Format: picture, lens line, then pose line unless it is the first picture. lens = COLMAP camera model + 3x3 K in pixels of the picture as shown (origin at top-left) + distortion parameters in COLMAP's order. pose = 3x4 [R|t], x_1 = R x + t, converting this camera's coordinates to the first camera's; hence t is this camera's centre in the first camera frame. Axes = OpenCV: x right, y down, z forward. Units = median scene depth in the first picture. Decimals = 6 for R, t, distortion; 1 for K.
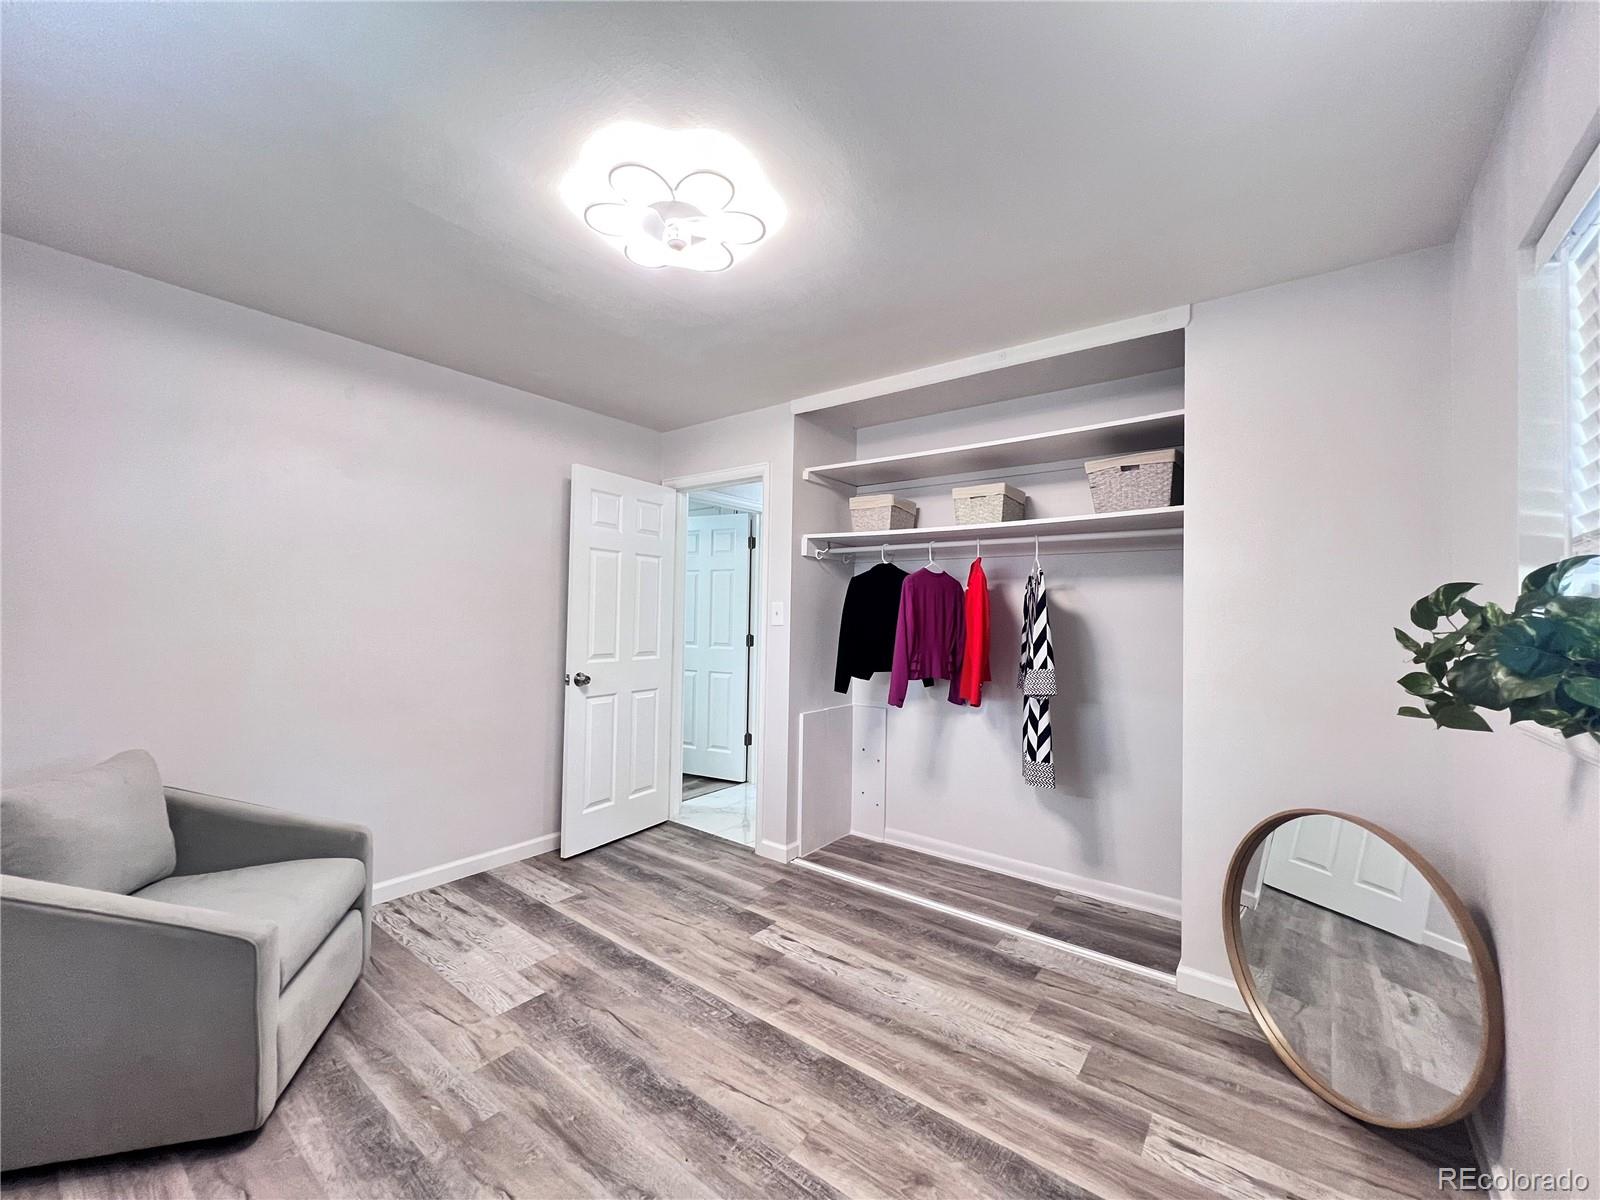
lens RADIAL K [[642.3, 0, 798.4], [0, 642.3, 601.8], [0, 0, 1]] dist [0.001474, -0.000141]
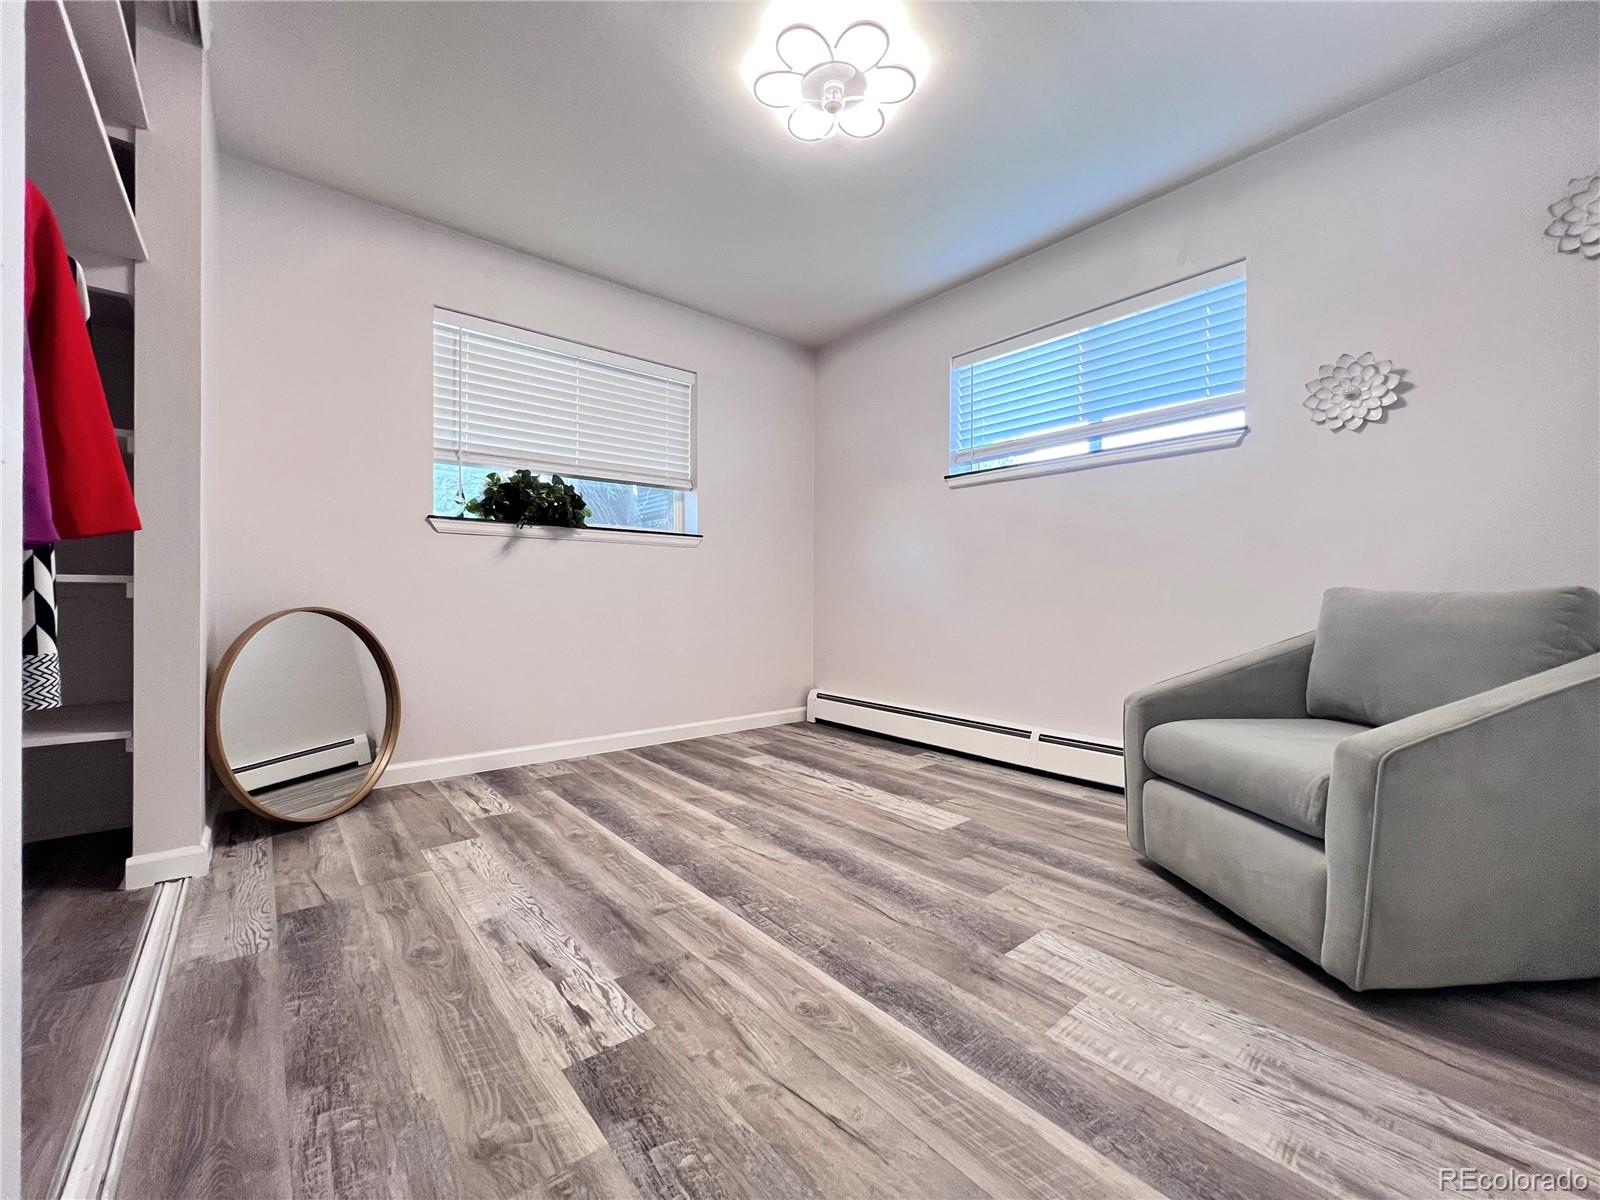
lens RADIAL K [[642.3, 0, 802.3], [0, 642.3, 598.4], [0, 0, 1]] dist [0.001474, -0.000141]
pose [[-0.977901, -0.022666, 0.207835, -0.333475], [-0.027558, 0.999406, -0.020672, 0.270358], [-0.207243, -0.025943, -0.977945, 1.777374]]
